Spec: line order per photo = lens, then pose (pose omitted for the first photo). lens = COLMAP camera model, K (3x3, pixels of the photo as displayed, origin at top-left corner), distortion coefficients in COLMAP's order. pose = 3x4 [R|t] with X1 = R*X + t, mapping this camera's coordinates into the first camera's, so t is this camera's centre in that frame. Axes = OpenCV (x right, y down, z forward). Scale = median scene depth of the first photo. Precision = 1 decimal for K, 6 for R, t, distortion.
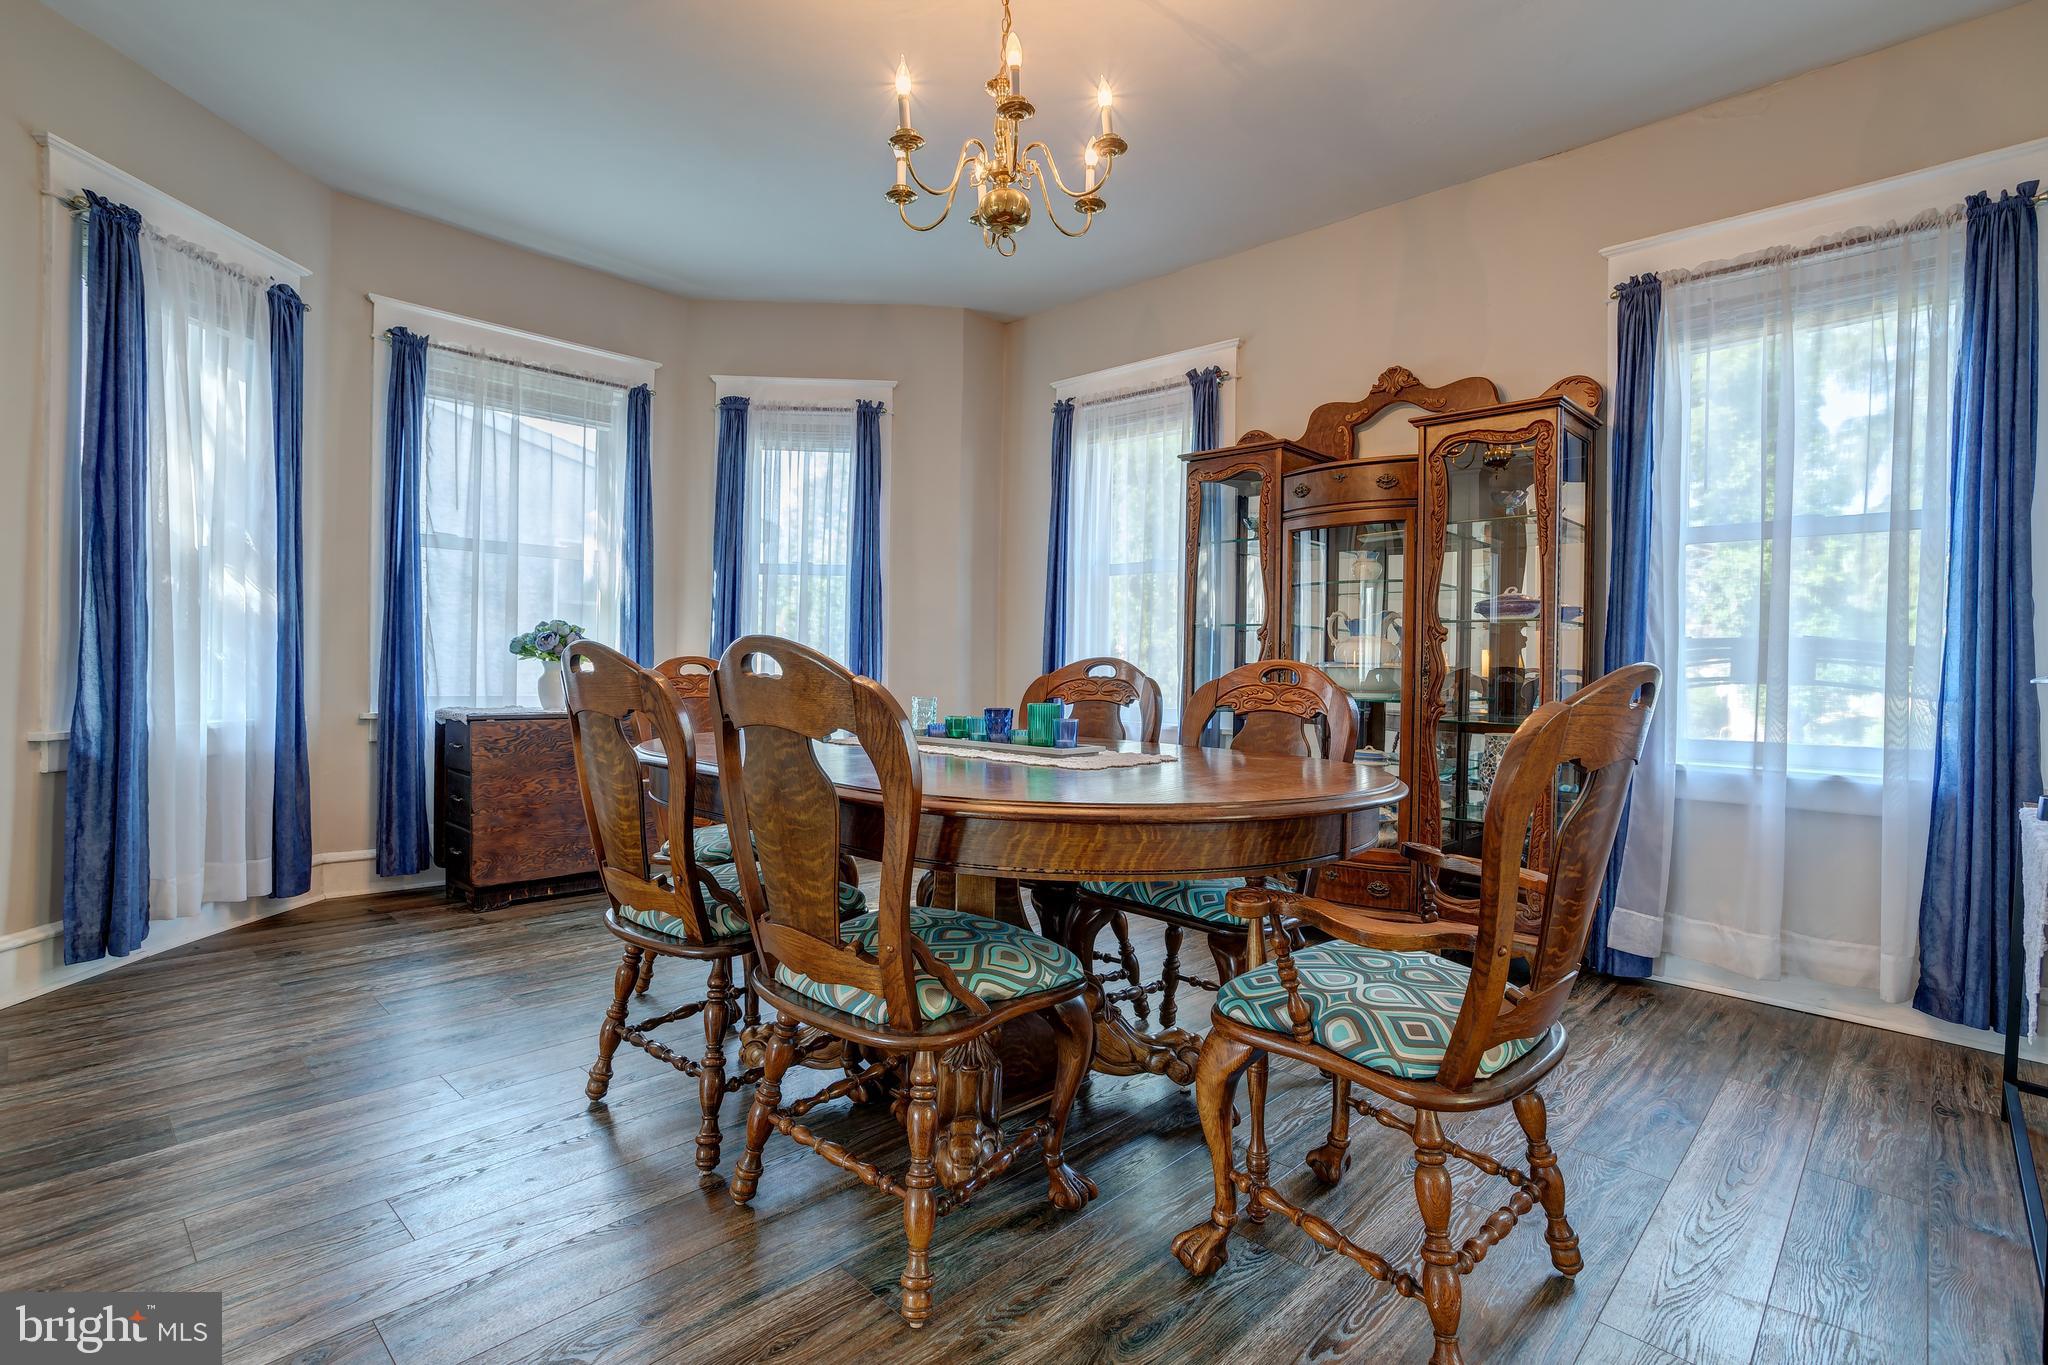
lens RADIAL K [[994.5, 0, 1021.3], [0, 994.5, 677.6], [0, 0, 1]] dist [-0.063650, 0.036943]
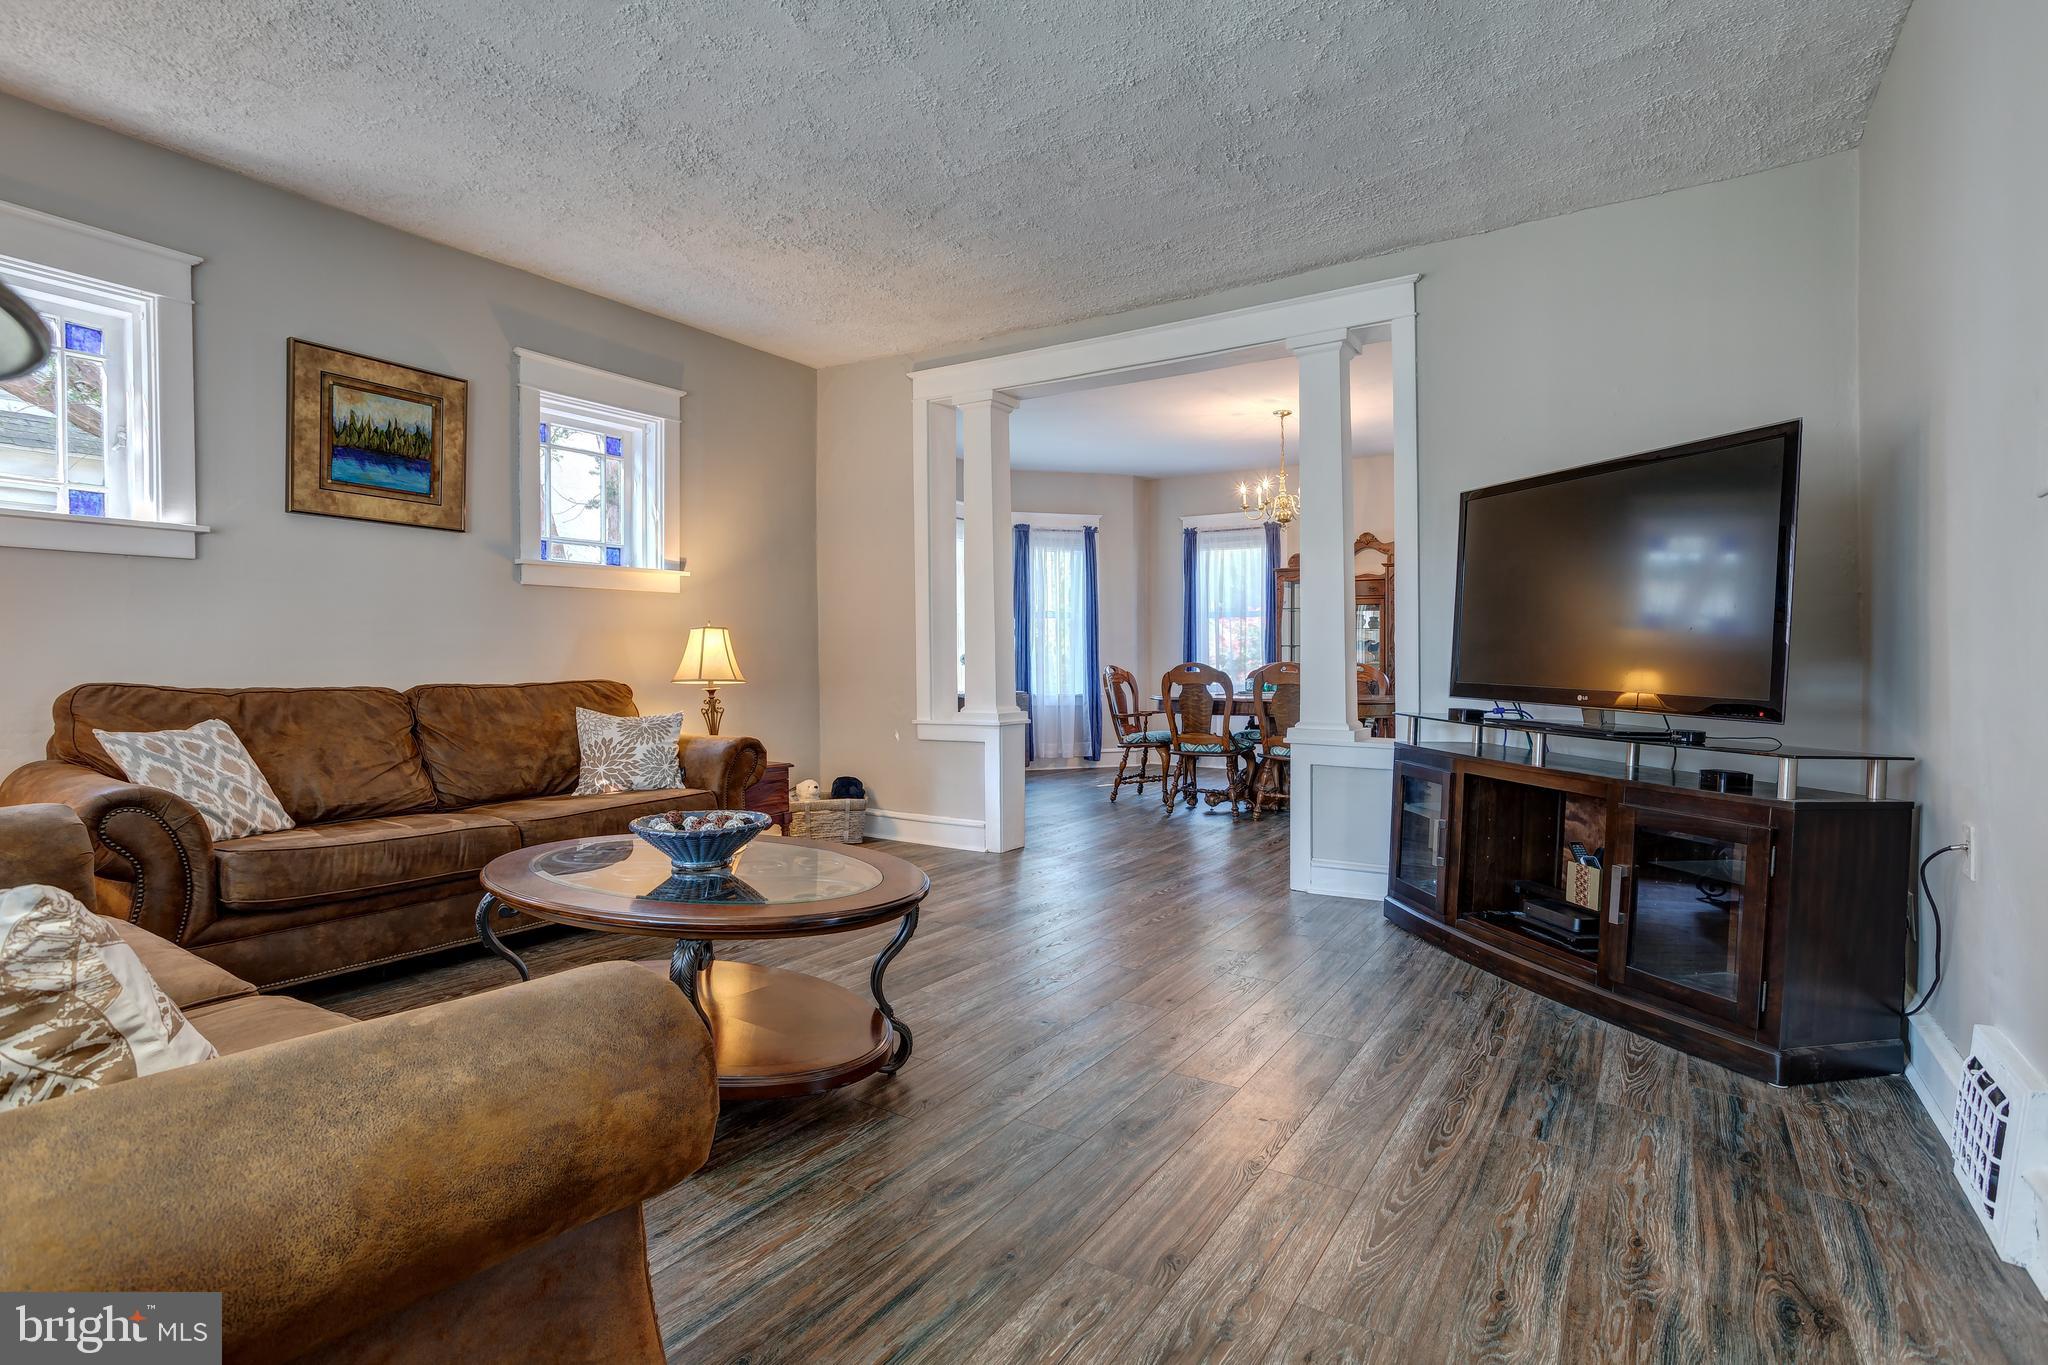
lens RADIAL K [[1012.5, 0, 1033.4], [0, 1012.5, 676.5], [0, 0, 1]] dist [-0.047686, 0.034253]
pose [[0.983223, -0.016547, 0.181653, -0.746610], [0.015053, 0.999841, 0.009604, -0.016333], [-0.181783, -0.006709, 0.983316, -1.069158]]
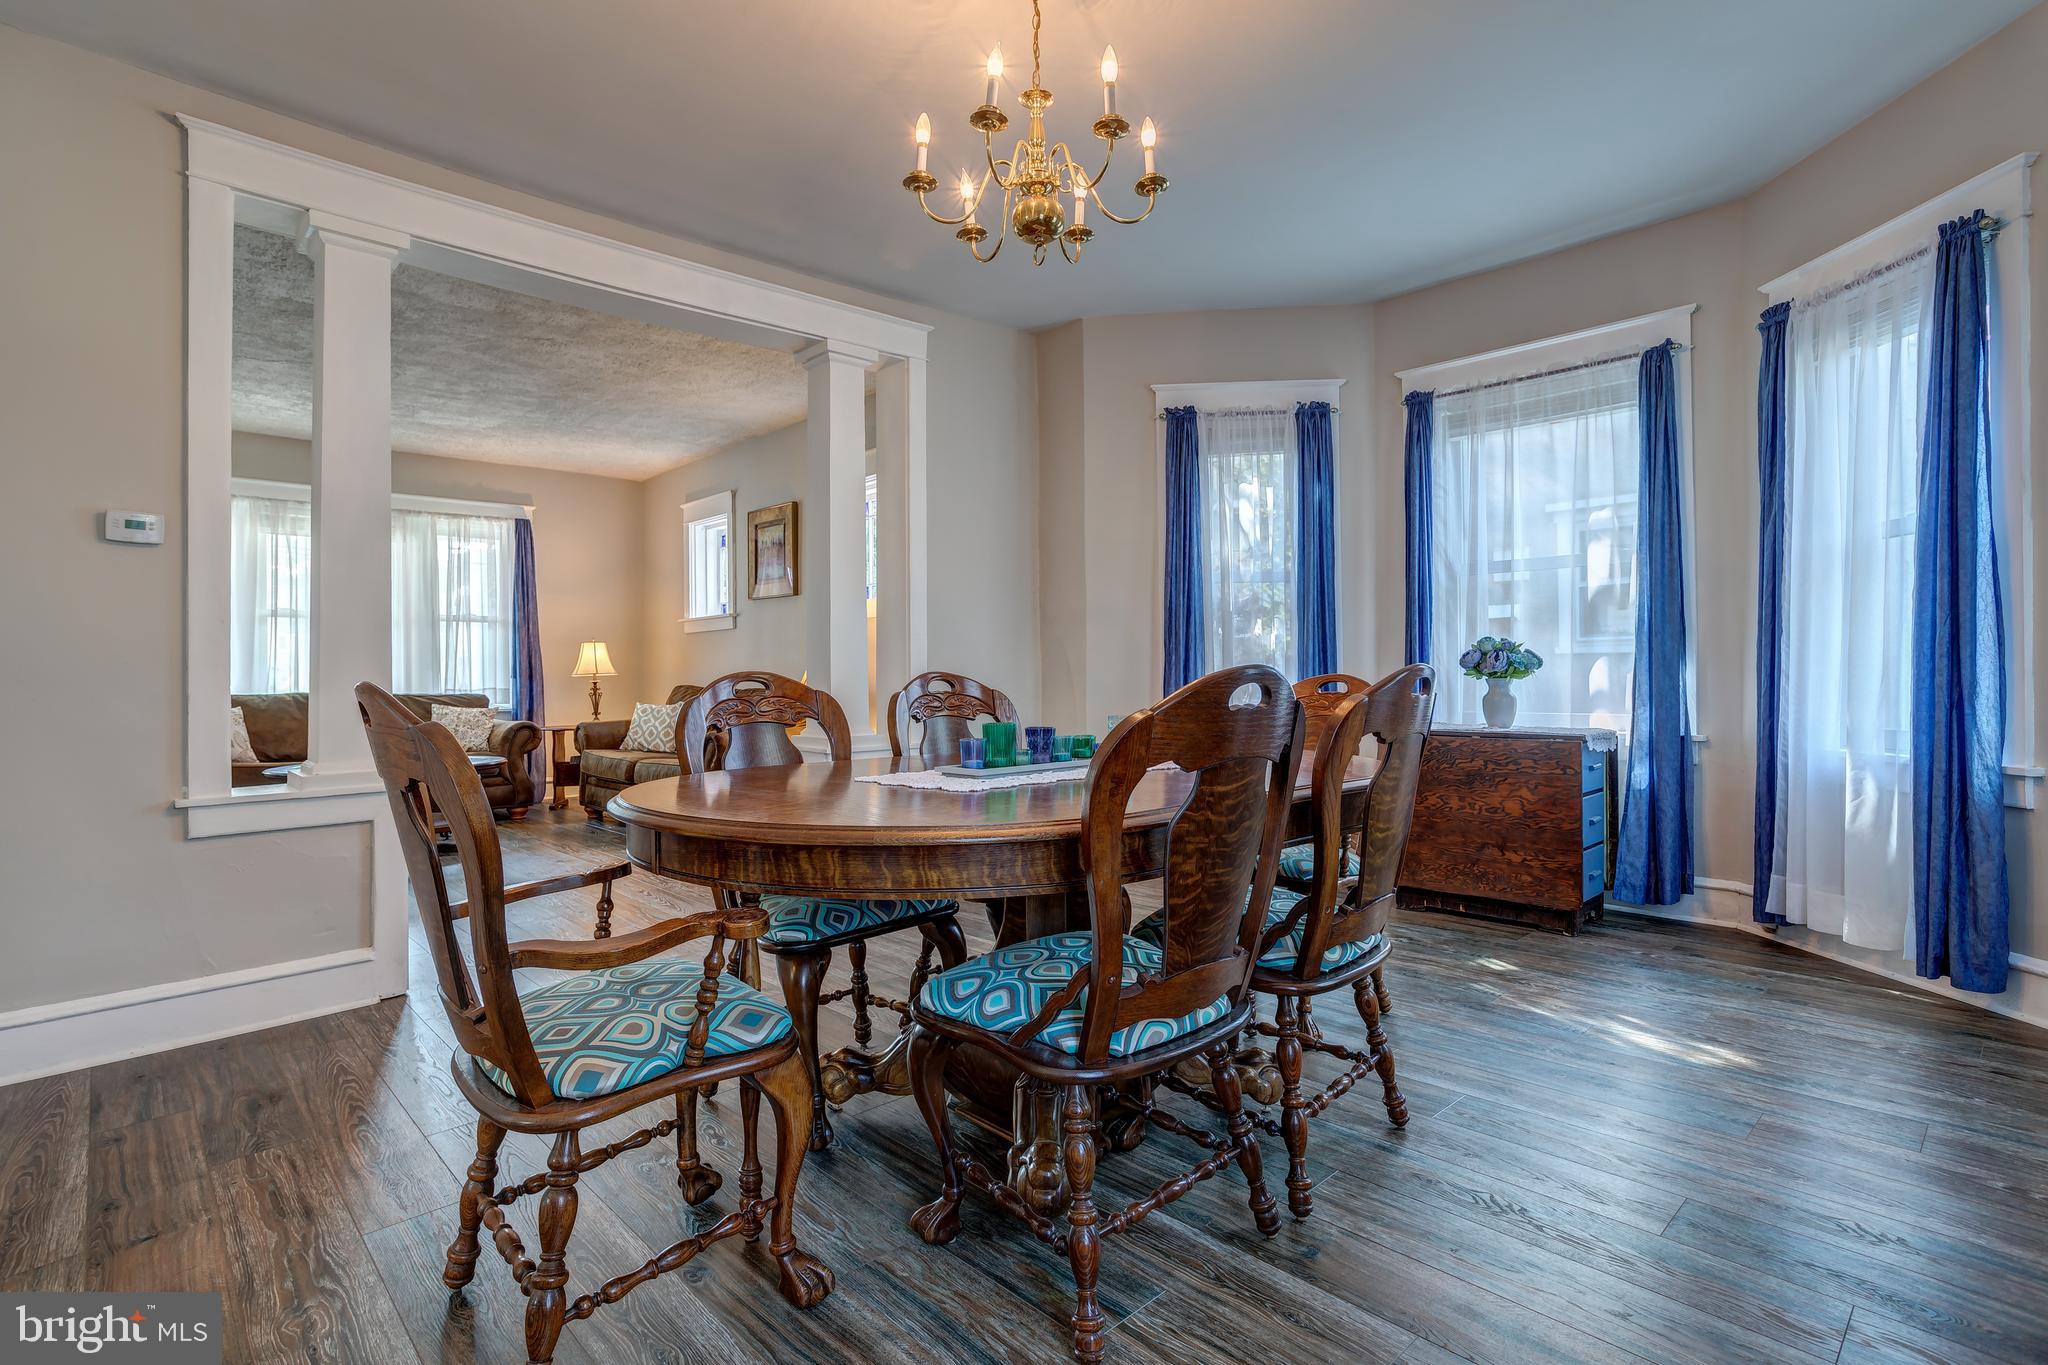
lens RADIAL K [[994.5, 0, 1021.3], [0, 994.5, 677.6], [0, 0, 1]] dist [-0.063650, 0.036943]
pose [[-0.065384, -0.010404, -0.997806, 0.536744], [0.000704, 0.999945, -0.010472, -0.007979], [0.997860, -0.001387, -0.065373, 0.592811]]
